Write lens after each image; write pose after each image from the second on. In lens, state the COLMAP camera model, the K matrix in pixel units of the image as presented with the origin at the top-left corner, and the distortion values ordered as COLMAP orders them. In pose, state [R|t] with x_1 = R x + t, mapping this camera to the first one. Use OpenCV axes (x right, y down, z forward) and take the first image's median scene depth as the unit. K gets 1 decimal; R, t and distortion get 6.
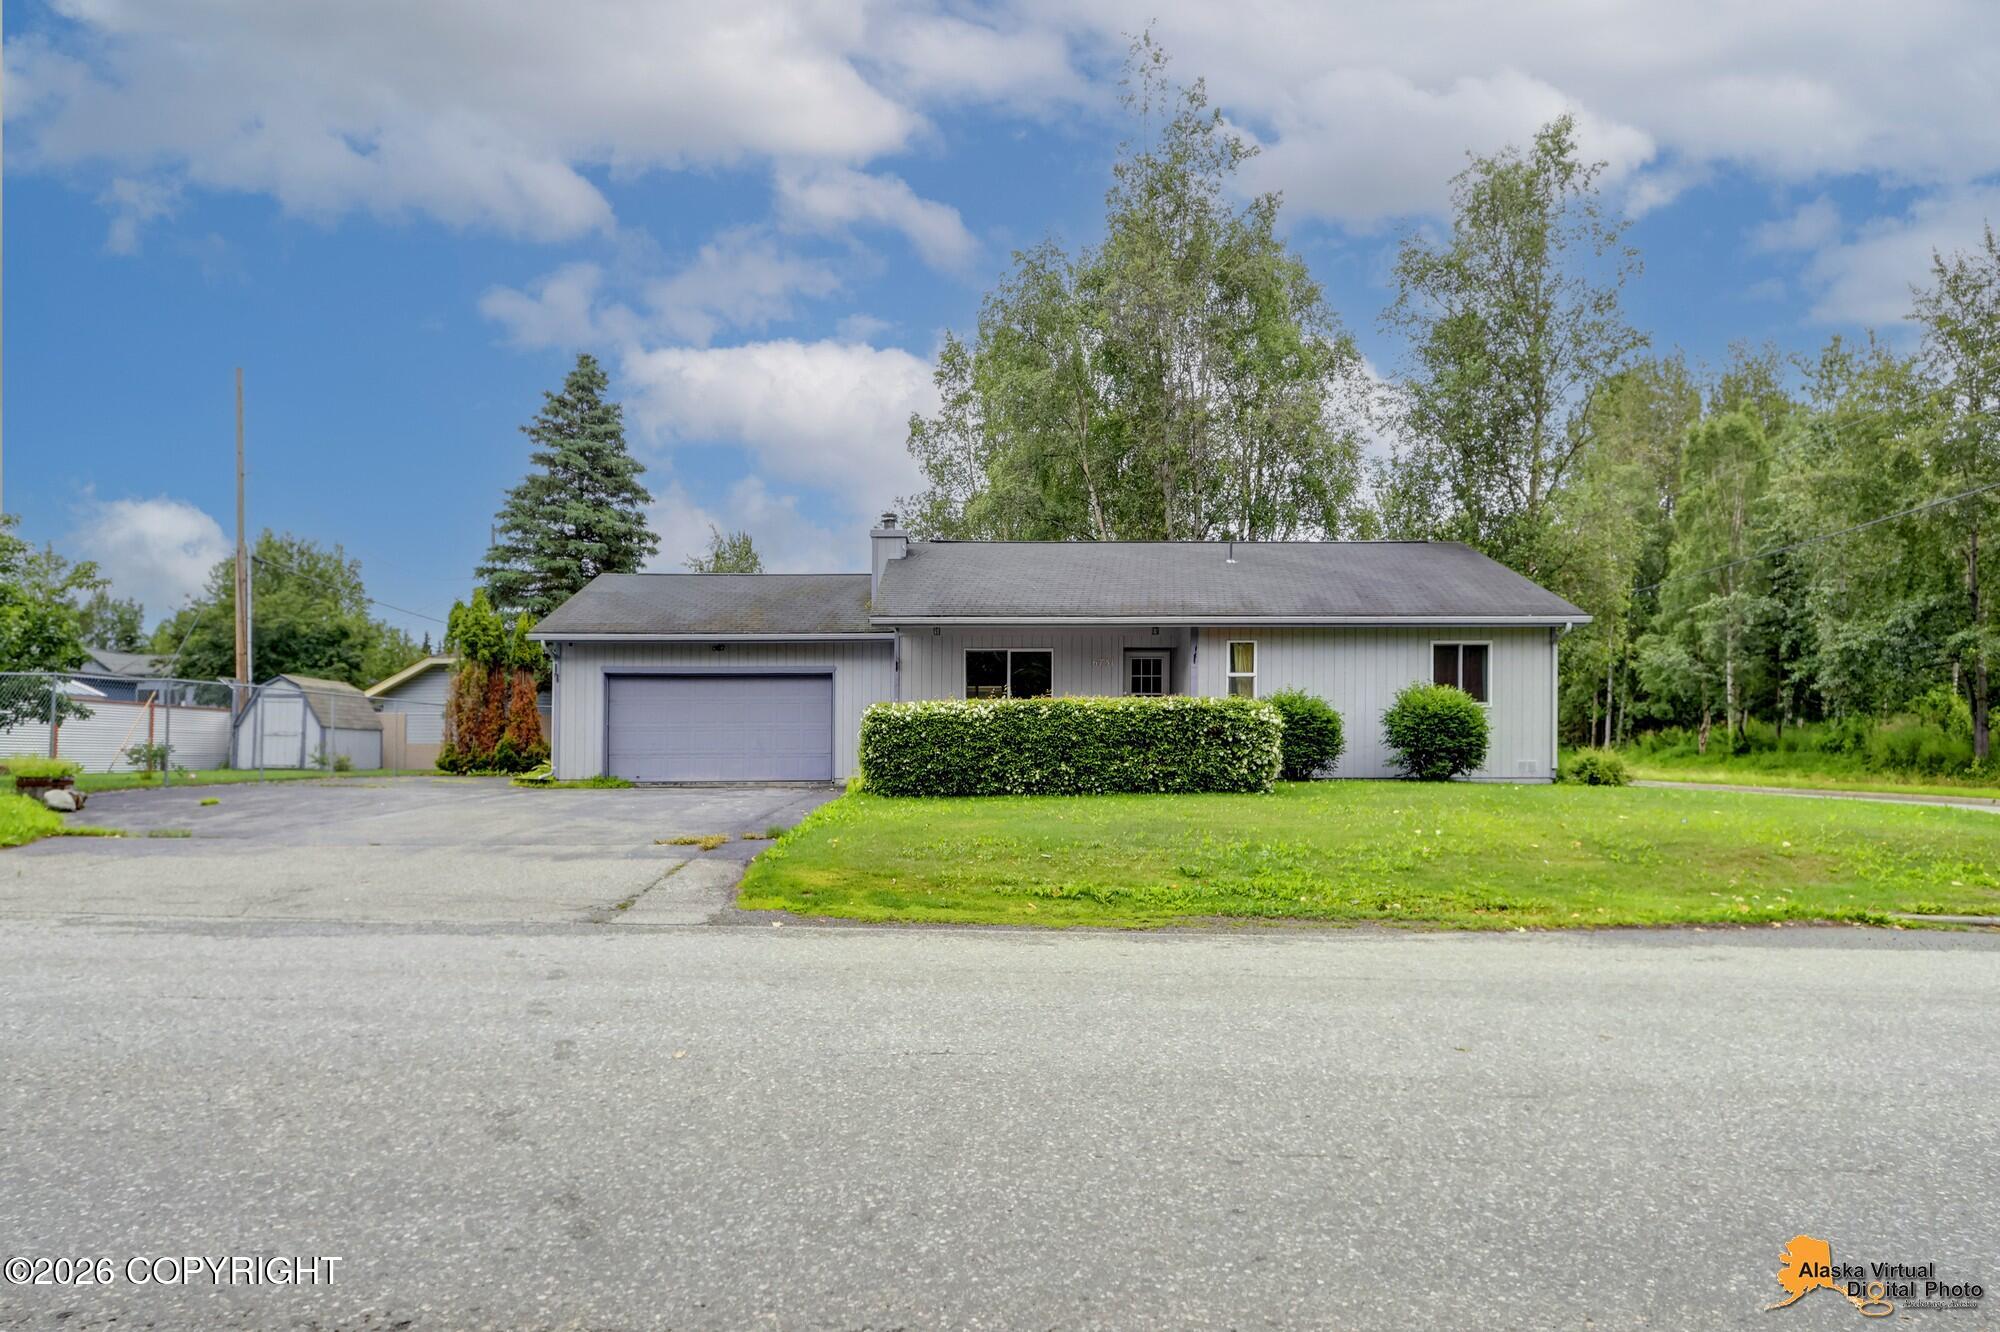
lens RADIAL K [[875.2, 0, 1000.0], [0, 875.2, 666.0], [0, 0, 1]] dist [0.000418, -0.000165]
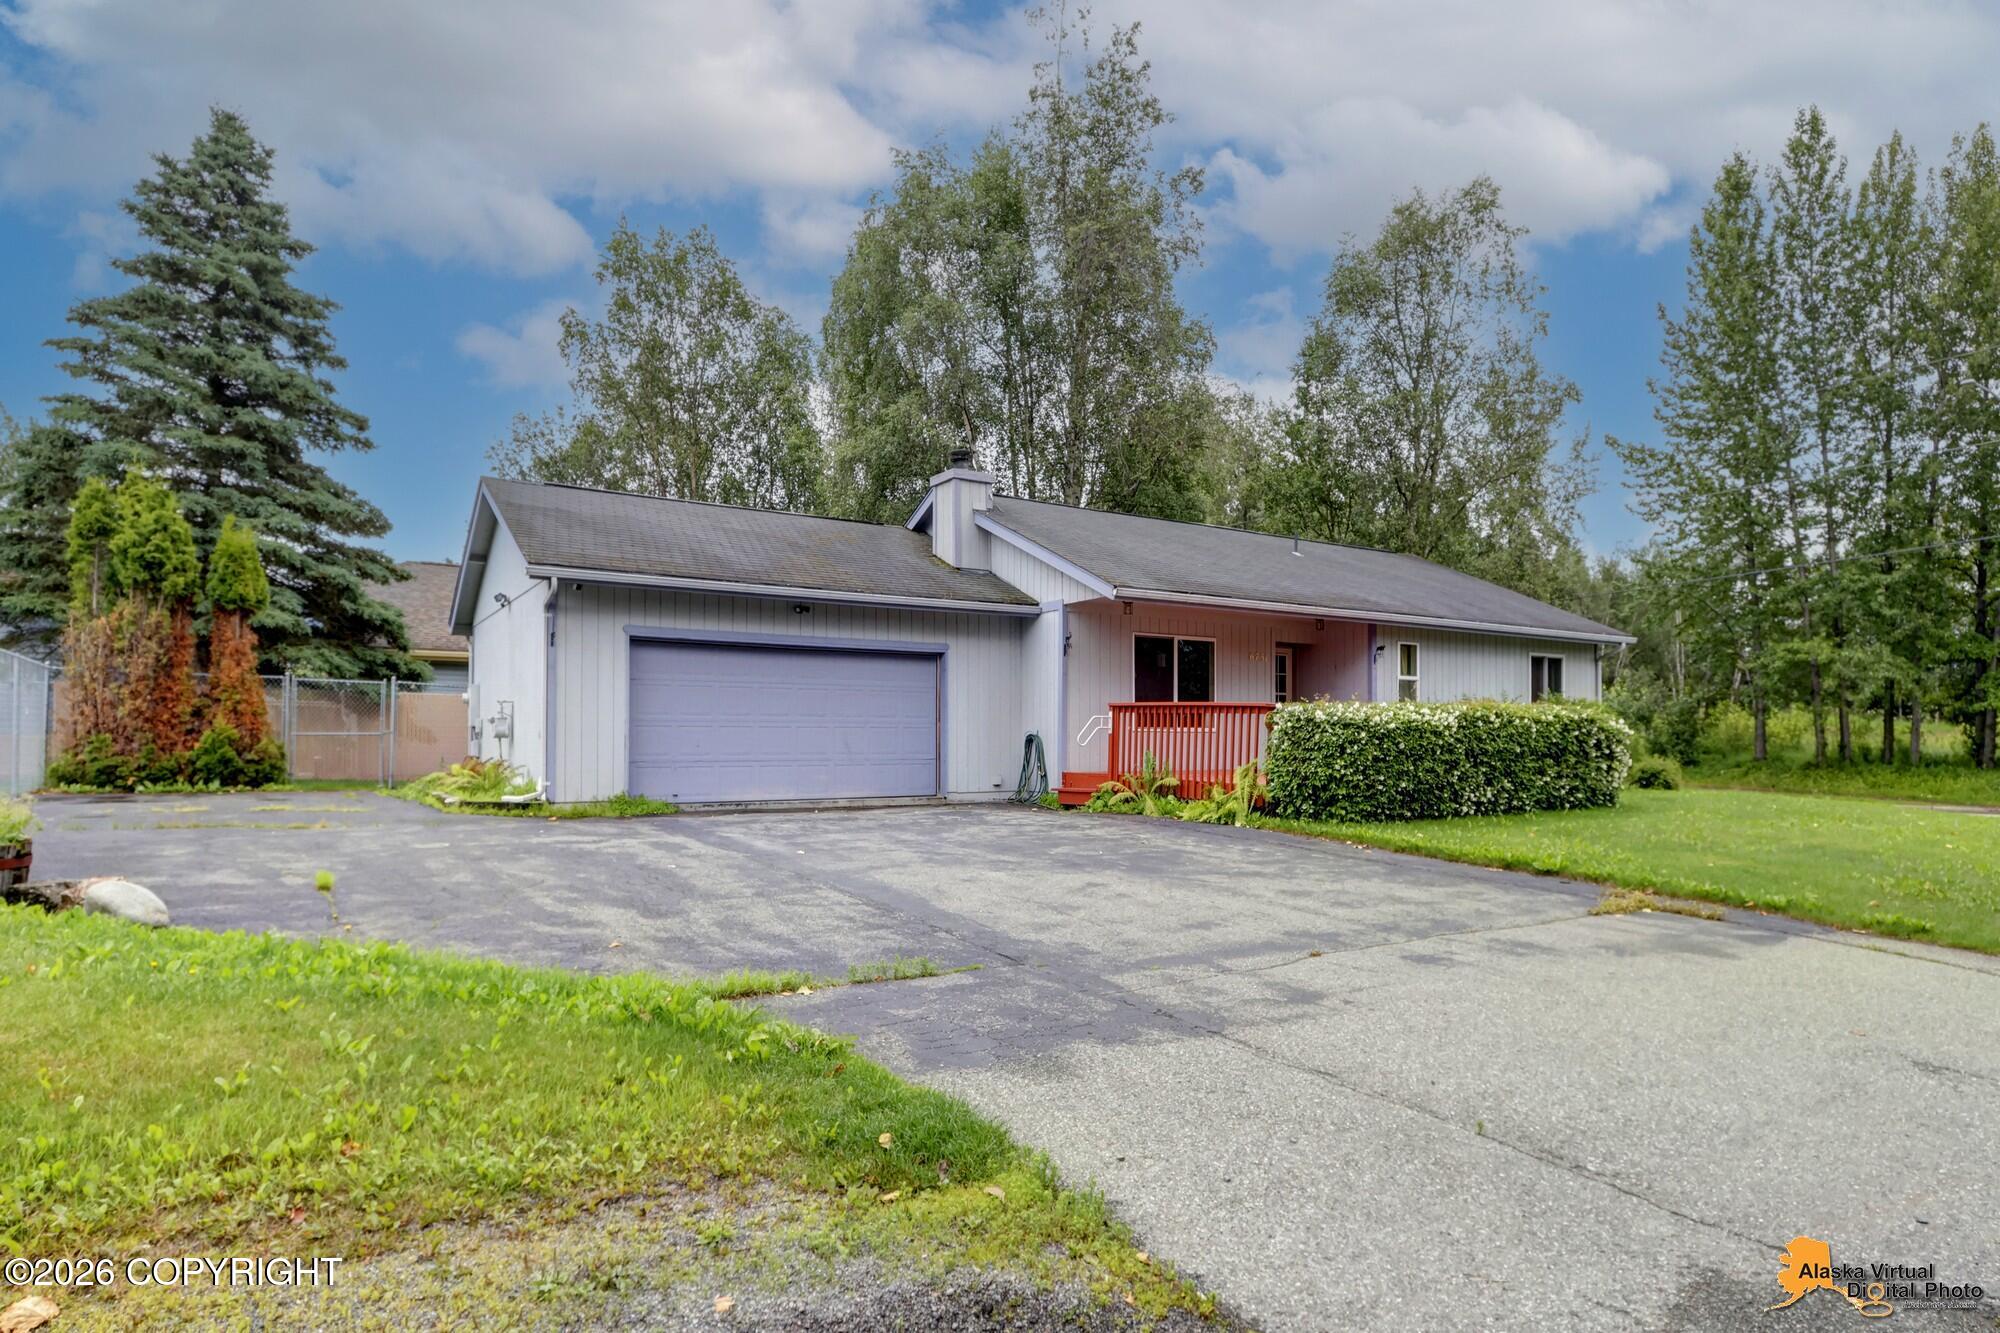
lens RADIAL K [[950.5, 0, 995.7], [0, 950.5, 665.2], [0, 0, 1]] dist [0.001078, -0.001235]
pose [[0.888740, 0.042111, 0.456474, -0.545859], [-0.050704, 0.998692, 0.006586, 0.011814], [-0.455599, -0.028998, 0.889712, 0.262314]]
